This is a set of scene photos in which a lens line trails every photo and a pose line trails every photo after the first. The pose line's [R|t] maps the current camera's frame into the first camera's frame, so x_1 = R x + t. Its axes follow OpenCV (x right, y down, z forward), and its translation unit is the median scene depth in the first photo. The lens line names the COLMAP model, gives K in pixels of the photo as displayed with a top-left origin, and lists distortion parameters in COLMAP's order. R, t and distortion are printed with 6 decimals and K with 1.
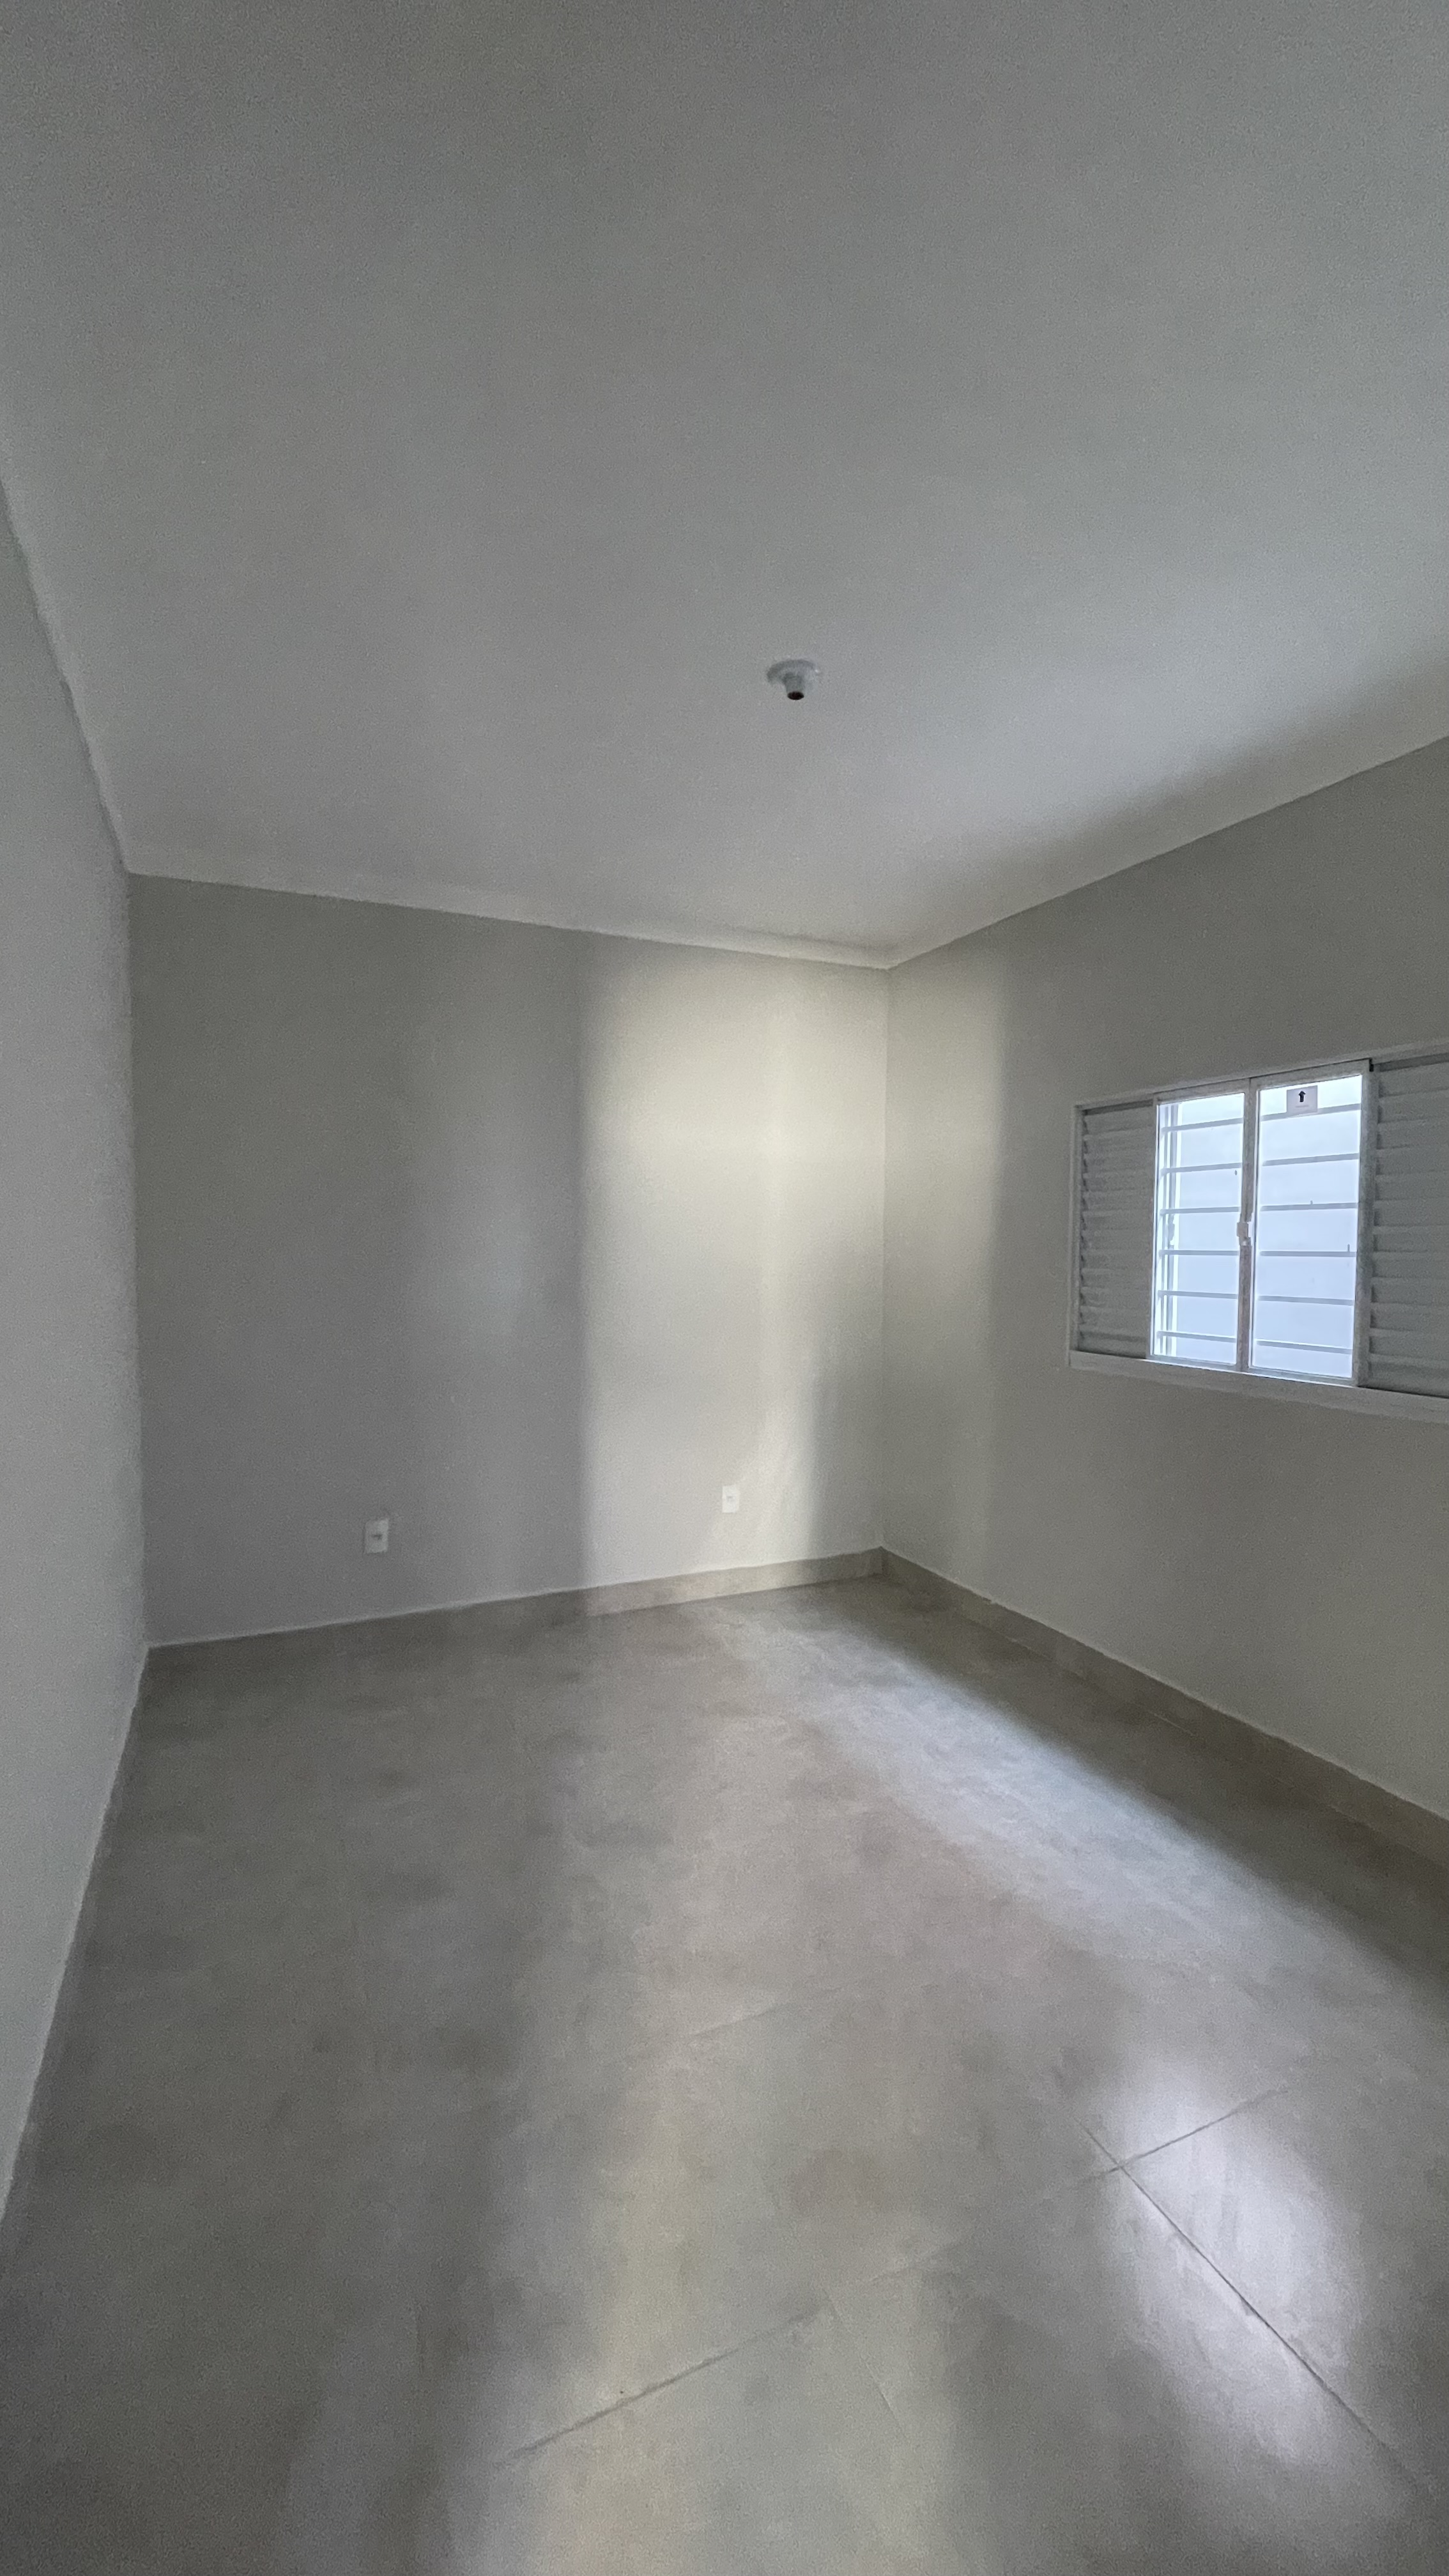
lens RADIAL K [[1046.9, 0, 720.7], [0, 1046.9, 1302.4], [0, 0, 1]] dist [0.003252, 0.000288]
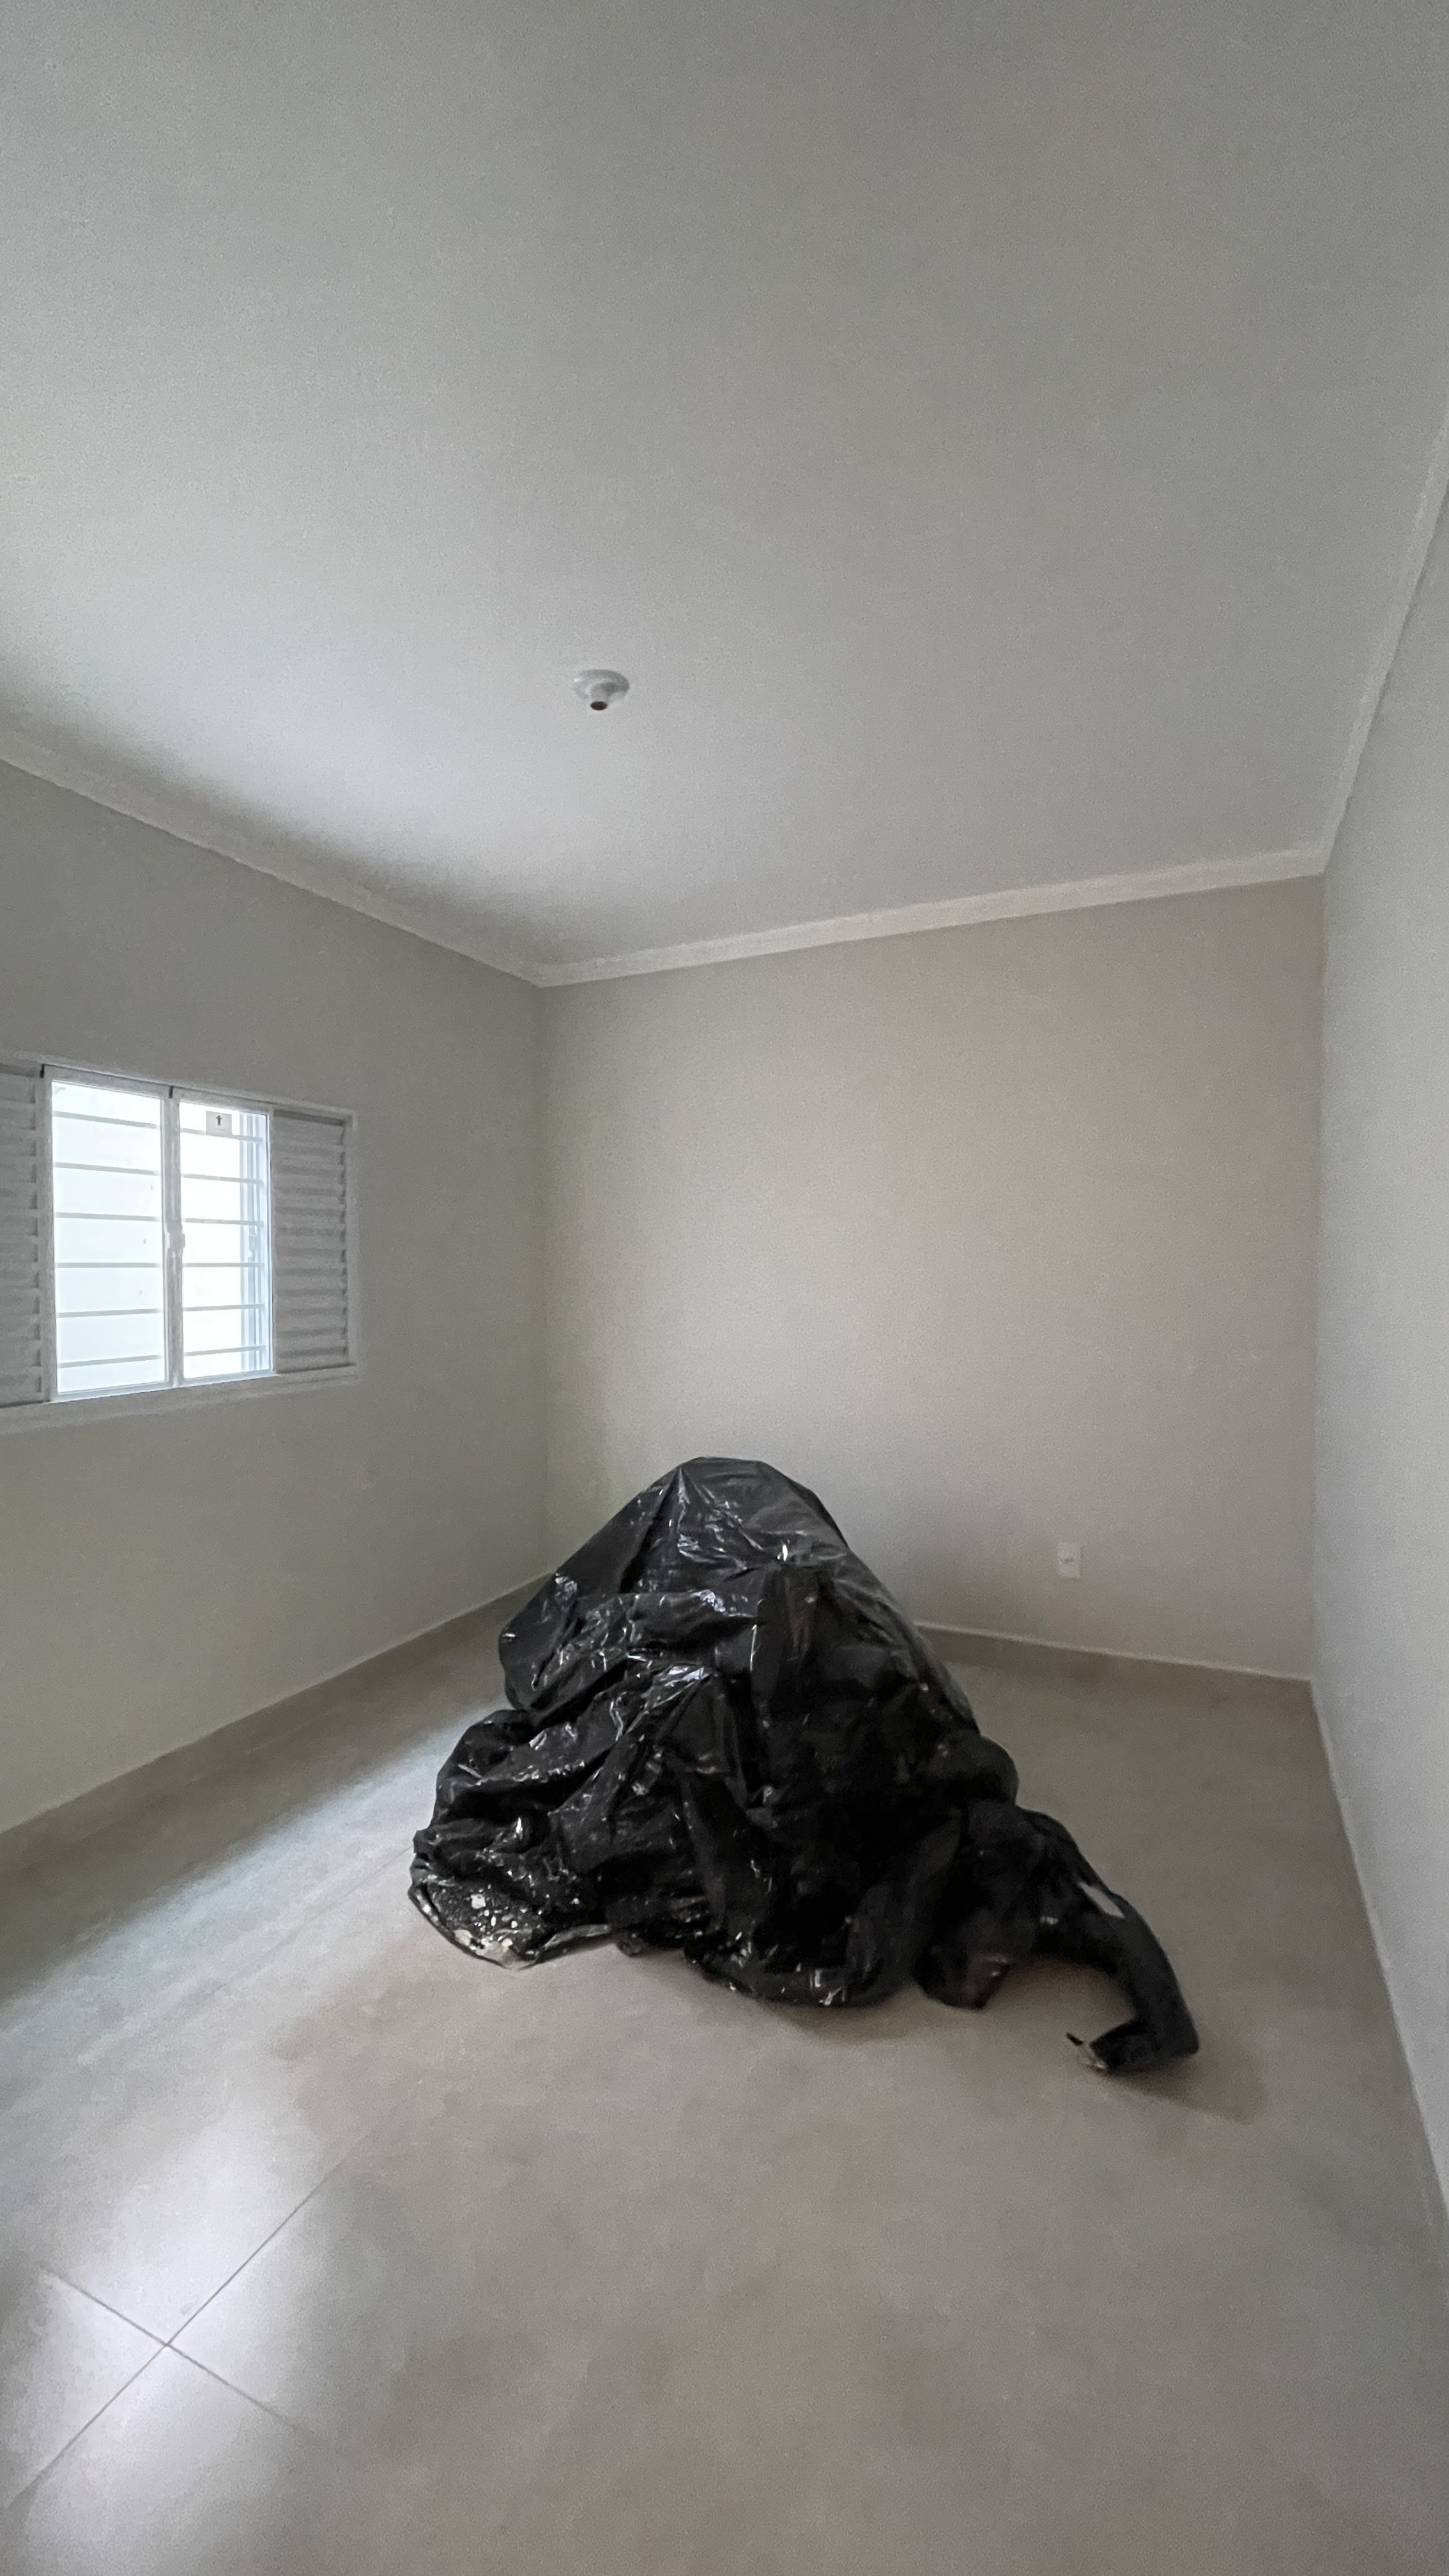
lens RADIAL K [[1046.9, 0, 716.7], [0, 1046.9, 1269.7], [0, 0, 1]] dist [0.003252, 0.000288]
pose [[-0.656331, -0.010297, 0.754403, -0.570115], [0.035638, 0.998368, 0.044632, -0.068142], [-0.753631, 0.056179, -0.654892, 1.266677]]
